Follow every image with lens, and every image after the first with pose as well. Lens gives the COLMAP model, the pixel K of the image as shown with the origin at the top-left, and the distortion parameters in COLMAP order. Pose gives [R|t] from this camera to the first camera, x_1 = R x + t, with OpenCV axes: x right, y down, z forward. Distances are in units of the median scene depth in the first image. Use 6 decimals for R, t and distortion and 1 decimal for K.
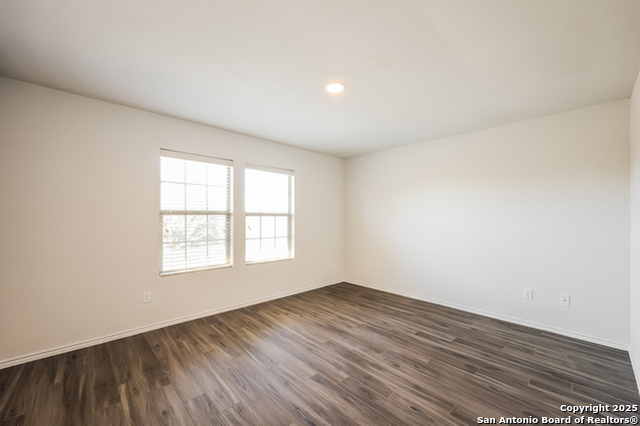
lens RADIAL K [[256.6, 0, 320.0], [0, 256.6, 213.0], [0, 0, 1]] dist [-0.000713, -0.000016]
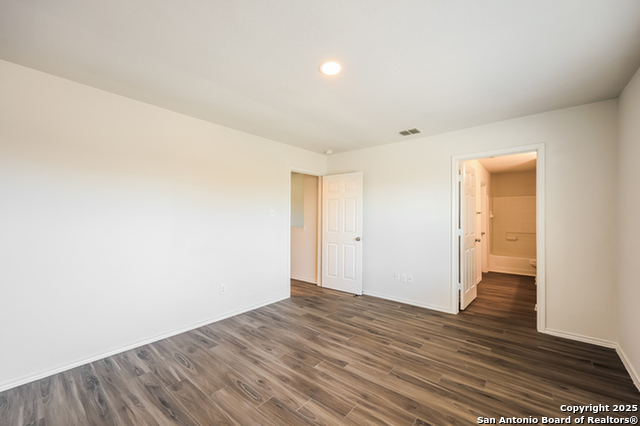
lens RADIAL K [[256.6, 0, 320.0], [0, 256.6, 213.0], [0, 0, 1]] dist [-0.000713, -0.000016]
pose [[-0.992355, -0.007344, -0.123195, 0.219042], [-0.003904, 0.999596, -0.028138, 0.027442], [0.123351, -0.027442, -0.991984, 2.032636]]
